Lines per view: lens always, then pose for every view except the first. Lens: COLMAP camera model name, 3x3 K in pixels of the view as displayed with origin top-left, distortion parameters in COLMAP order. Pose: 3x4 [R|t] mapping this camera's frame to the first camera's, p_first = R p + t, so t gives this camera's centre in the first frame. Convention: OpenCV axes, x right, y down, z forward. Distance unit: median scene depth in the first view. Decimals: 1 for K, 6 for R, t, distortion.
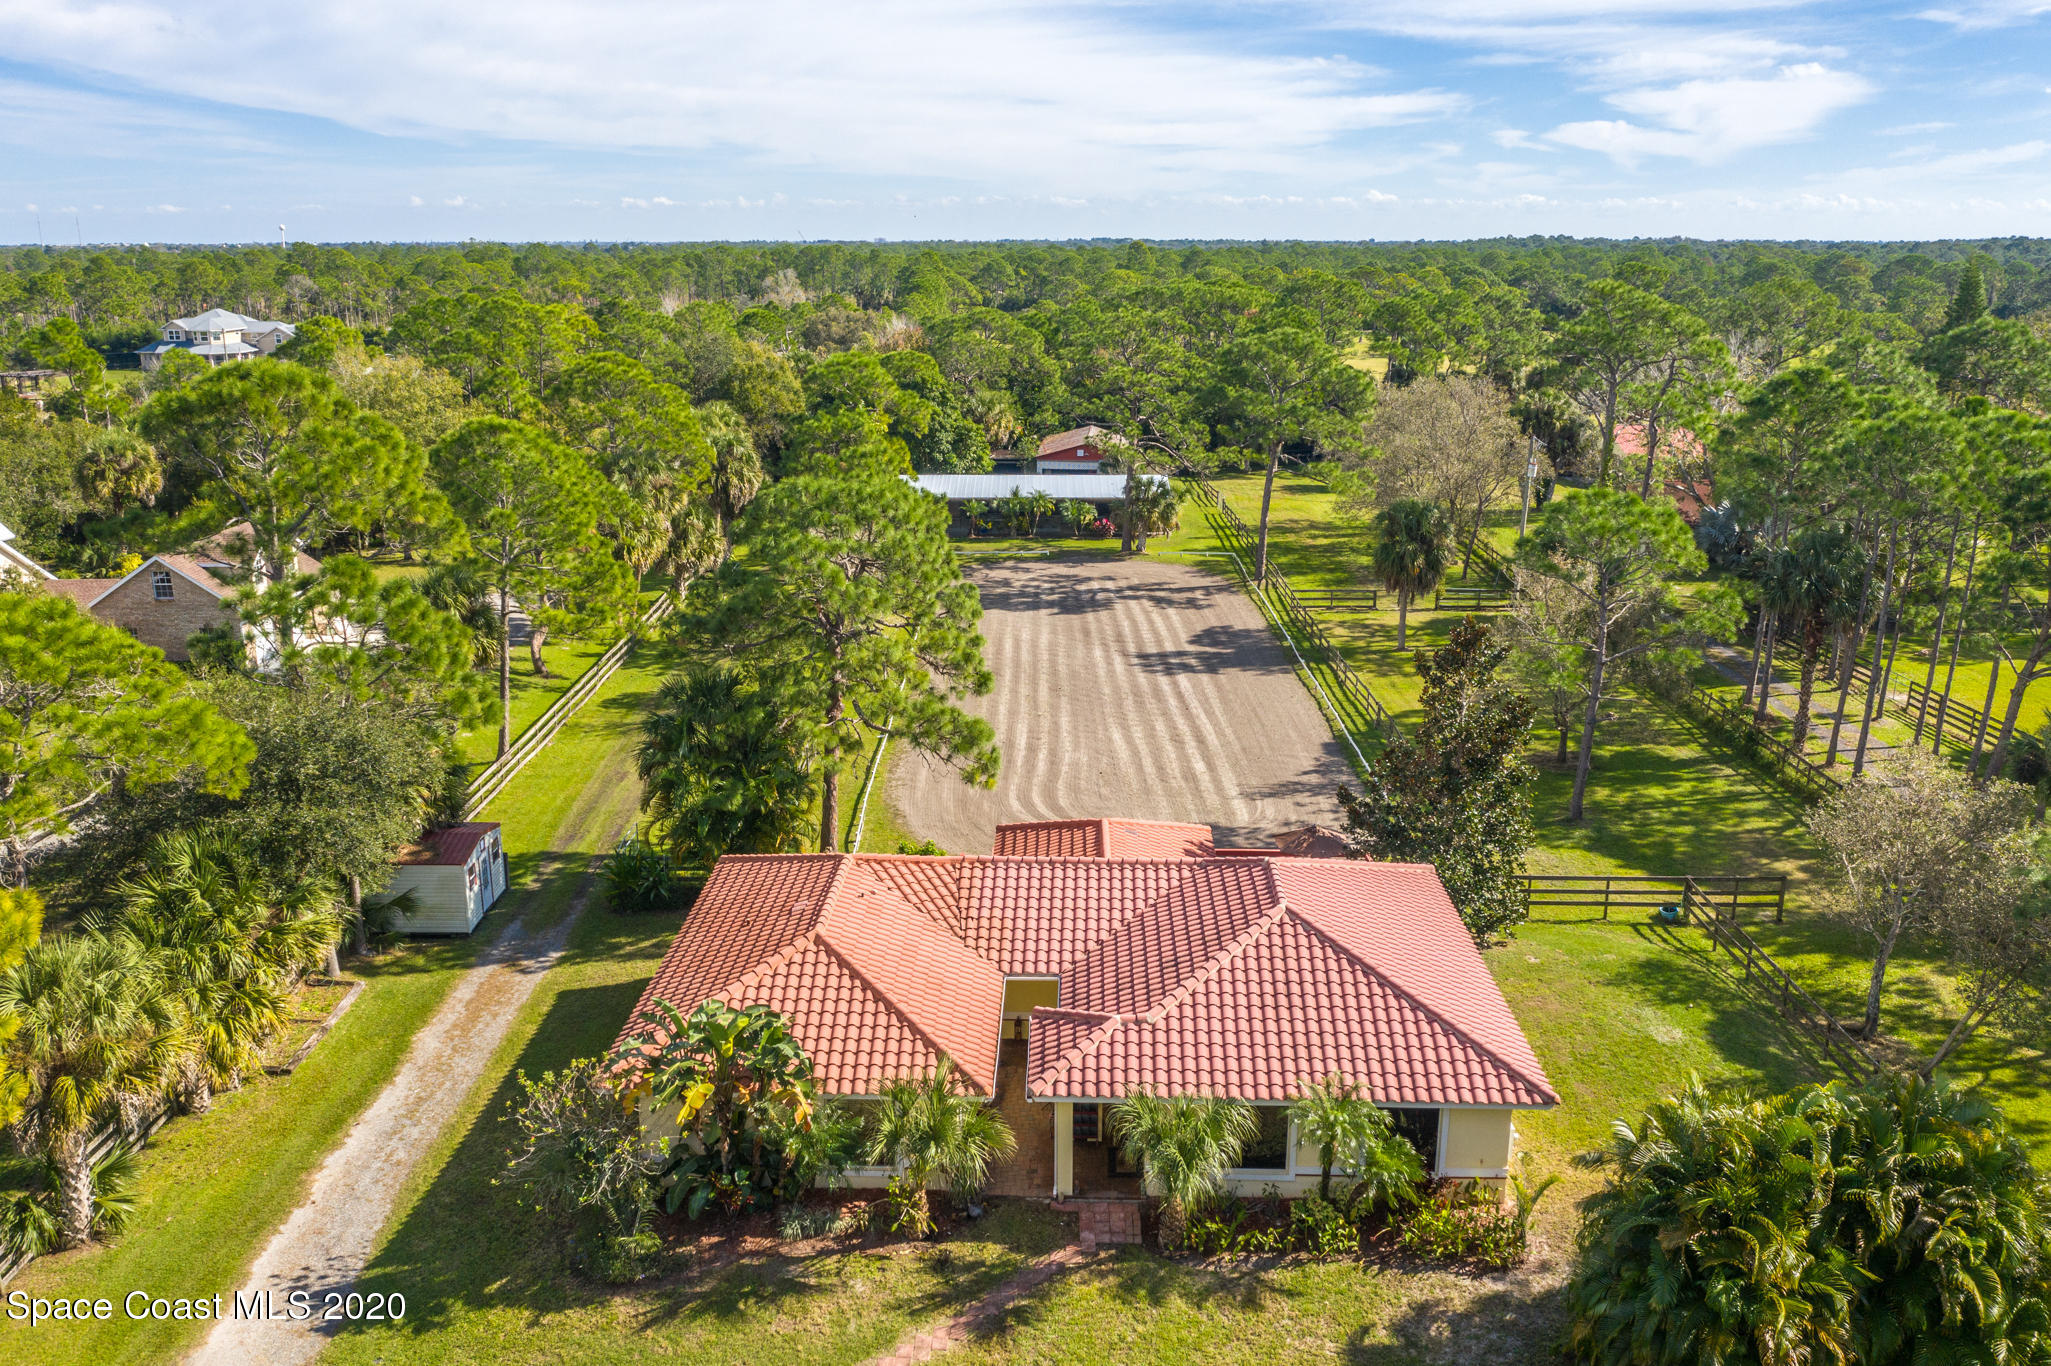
lens RADIAL K [[1673.8, 0, 1018.9], [0, 1673.8, 688.1], [0, 0, 1]] dist [-0.018109, 0.007056]
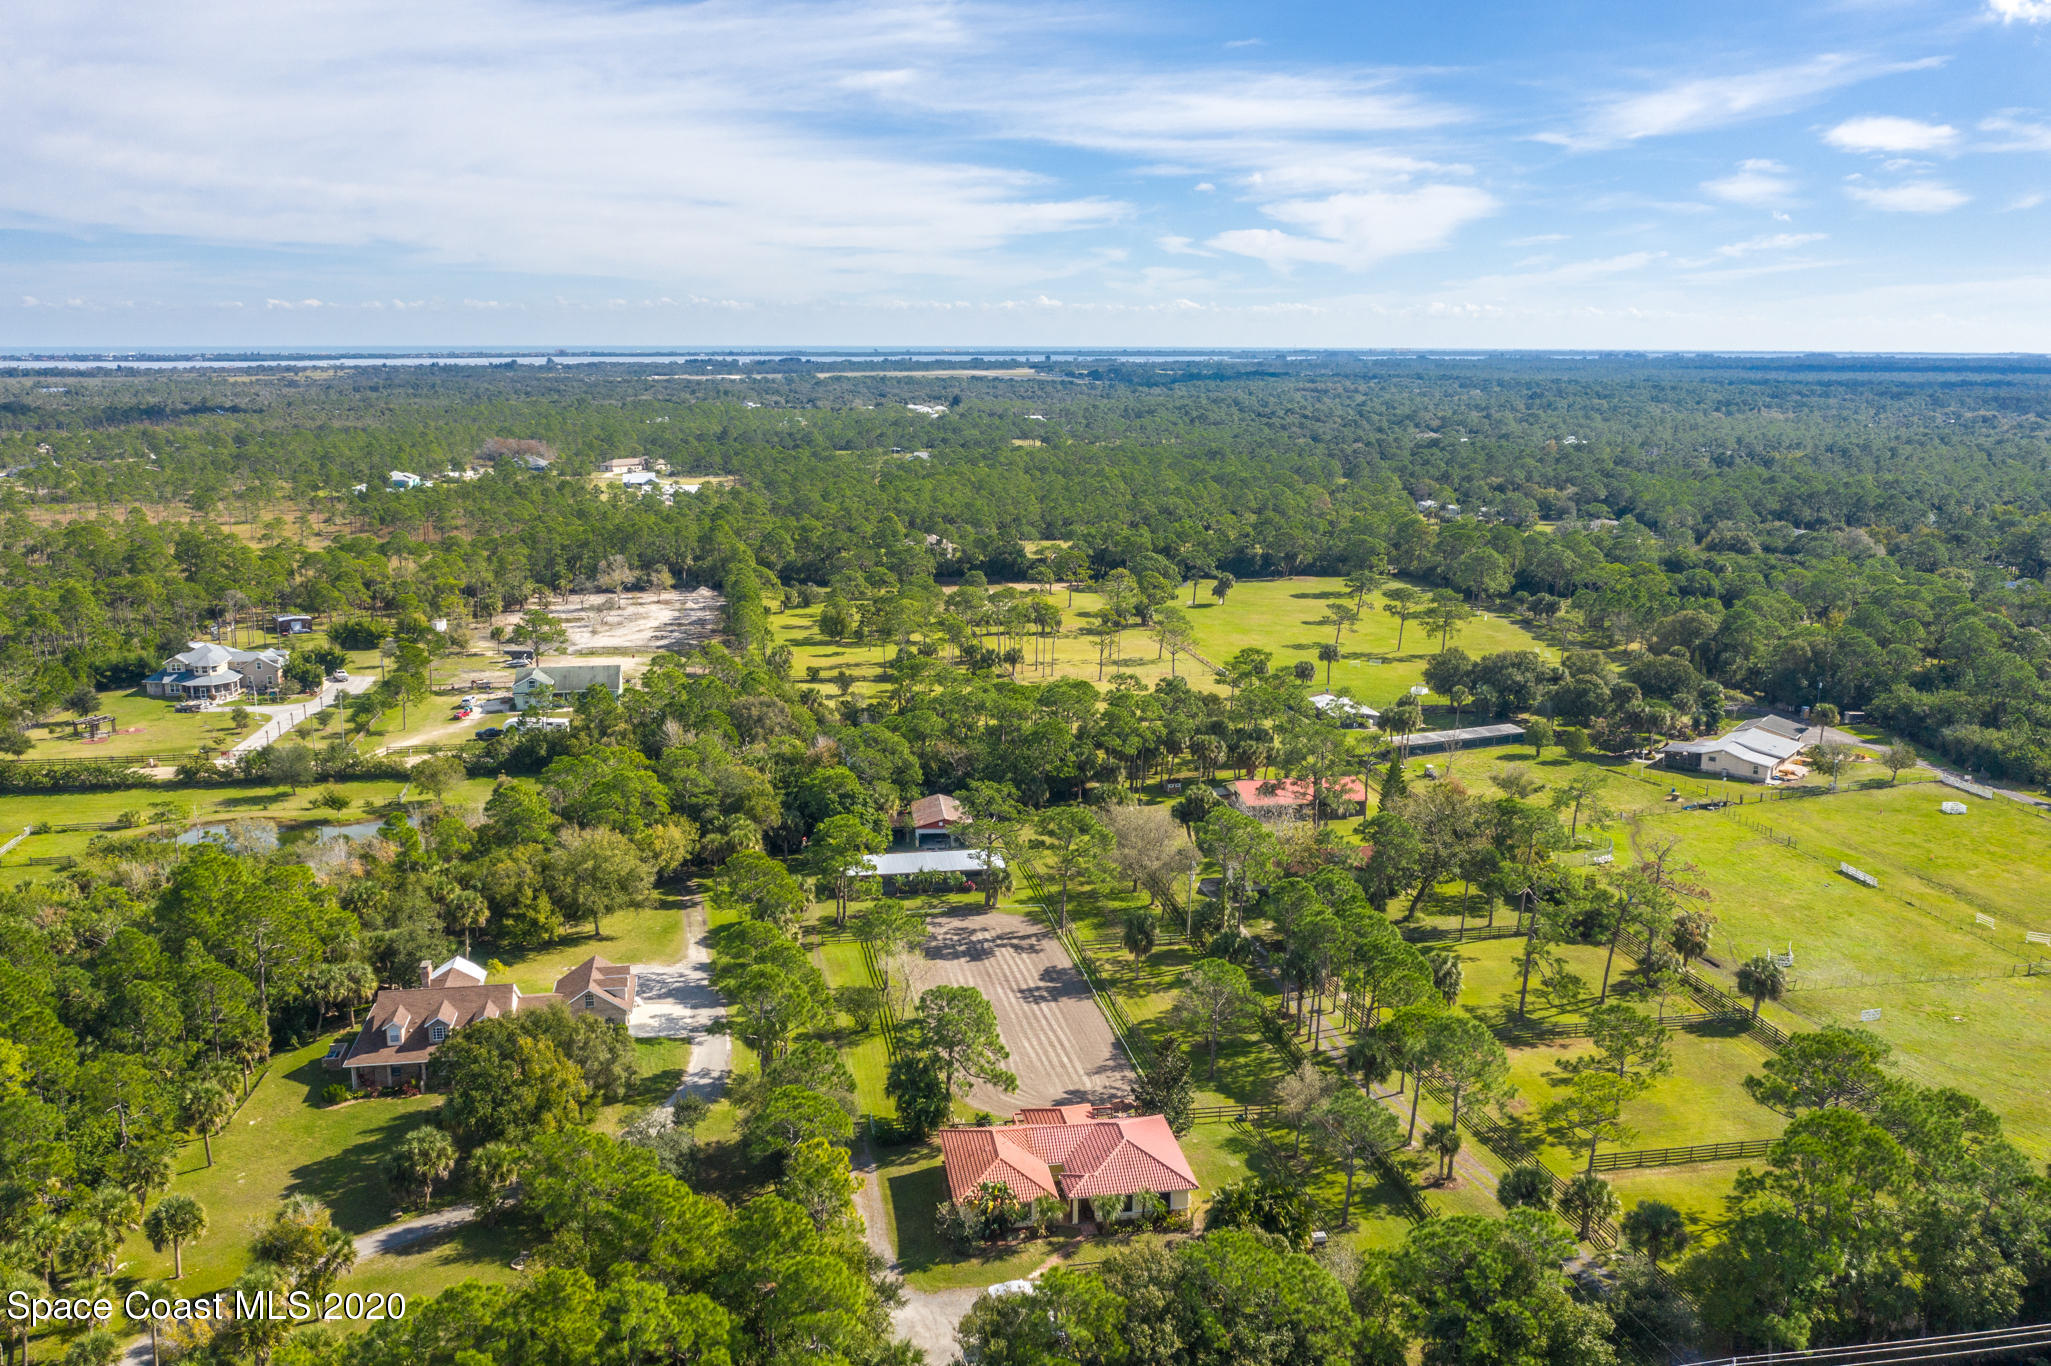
lens RADIAL K [[1689.3, 0, 1018.3], [0, 1689.3, 680.4], [0, 0, 1]] dist [-0.017255, 0.006262]
pose [[0.982837, -0.033830, 0.181346, -0.536601], [0.044918, 0.997341, -0.057385, -0.507624], [-0.178923, 0.064546, 0.981744, -2.004918]]
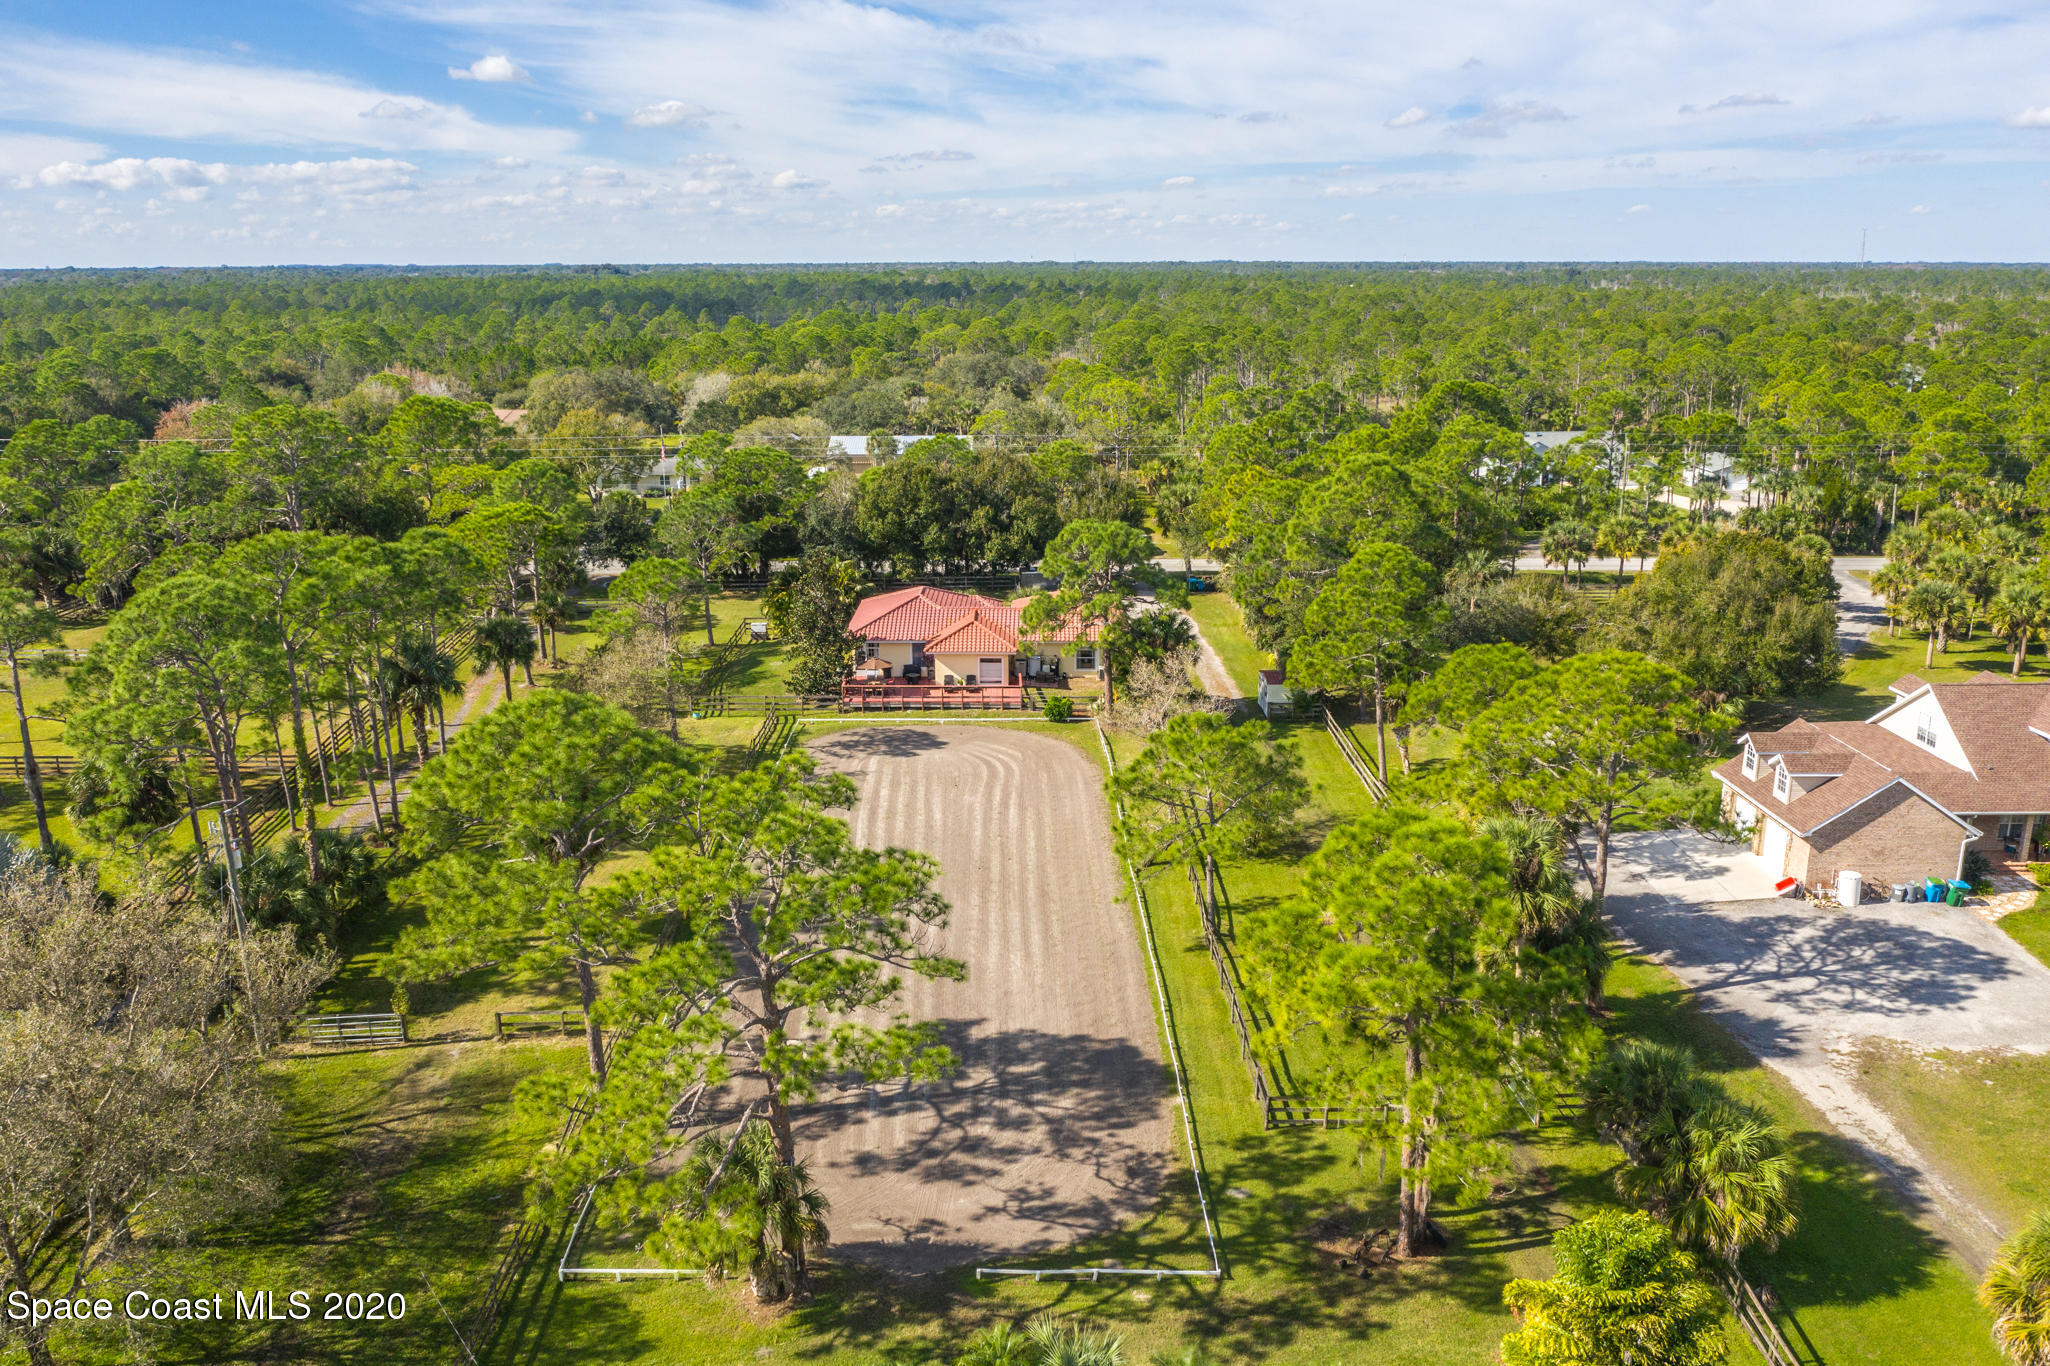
lens RADIAL K [[1638.8, 0, 1018.1], [0, 1638.8, 684.8], [0, 0, 1]] dist [-0.018827, 0.005278]
pose [[-0.999744, 0.010237, -0.020197, 0.031546], [-0.001113, 0.868678, 0.495377, -0.960420], [0.022615, 0.495272, -0.868444, 2.913585]]
